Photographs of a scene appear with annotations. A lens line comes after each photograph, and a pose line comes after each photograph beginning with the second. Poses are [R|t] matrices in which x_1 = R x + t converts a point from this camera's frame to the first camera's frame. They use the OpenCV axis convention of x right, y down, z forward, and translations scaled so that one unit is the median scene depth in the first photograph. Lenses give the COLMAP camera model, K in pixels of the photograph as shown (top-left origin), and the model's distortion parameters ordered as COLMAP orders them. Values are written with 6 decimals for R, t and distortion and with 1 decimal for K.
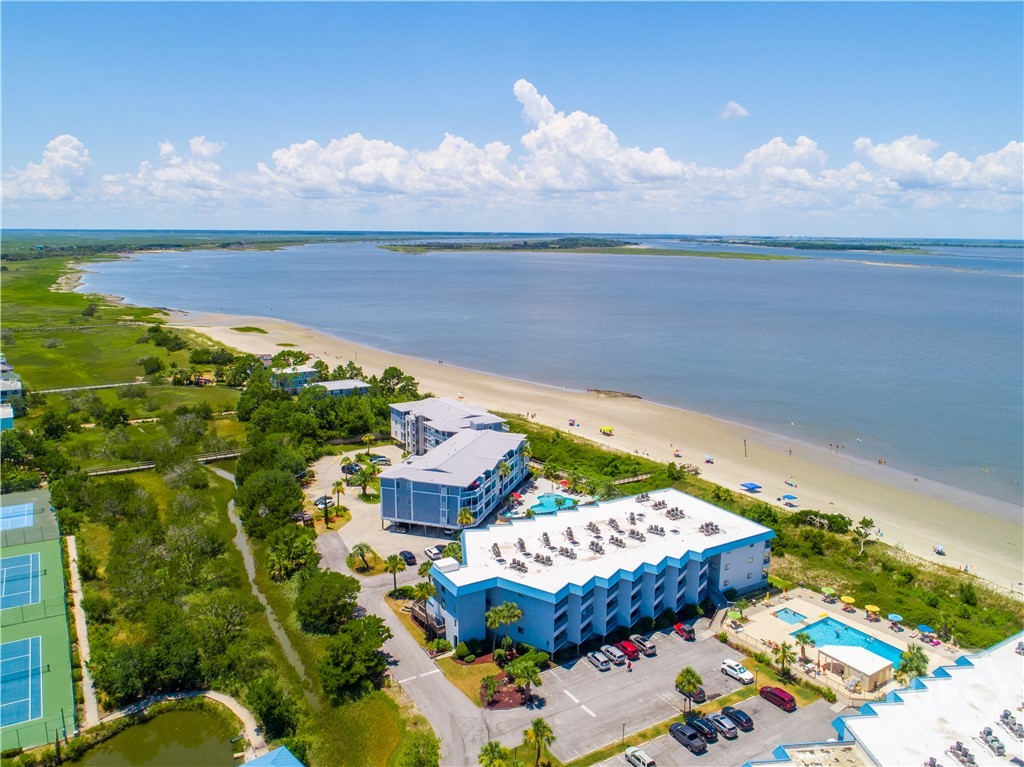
lens RADIAL K [[770.0, 0, 508.2], [0, 770.0, 387.1], [0, 0, 1]] dist [-0.020107, 0.008462]
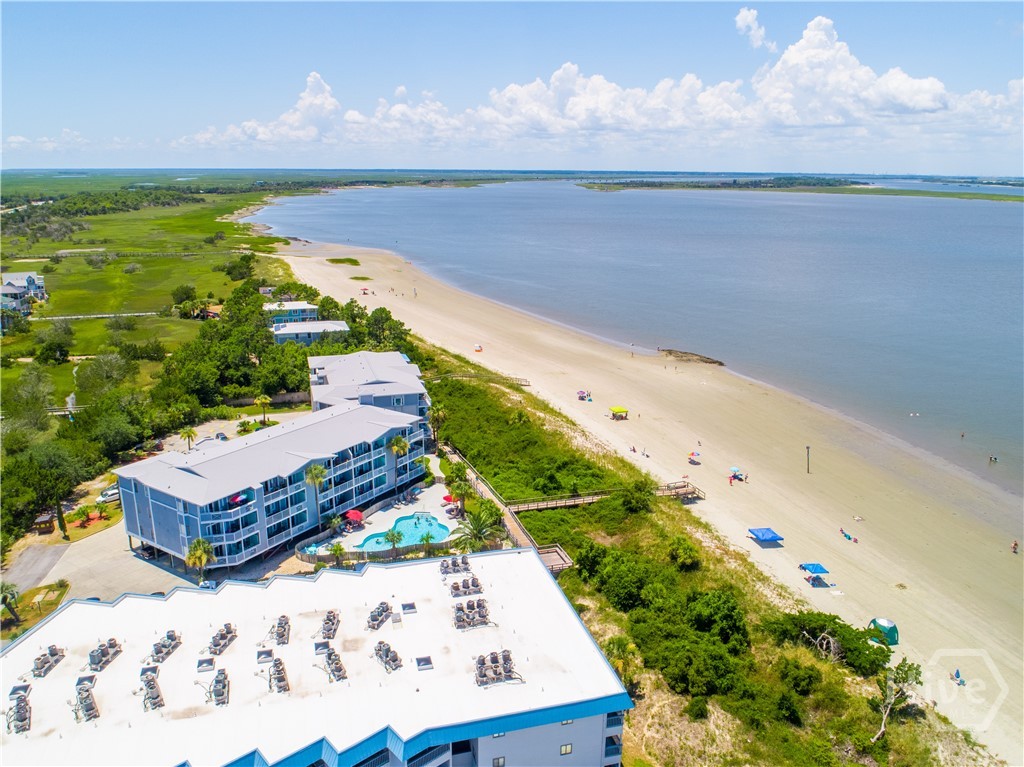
lens RADIAL K [[770.0, 0, 512.4], [0, 770.0, 391.3], [0, 0, 1]] dist [-0.020107, 0.008462]
pose [[0.964717, 0.071179, -0.253487, 0.322654], [-0.051004, 0.995049, 0.085302, -0.025861], [0.258303, -0.069363, 0.963570, 0.462583]]
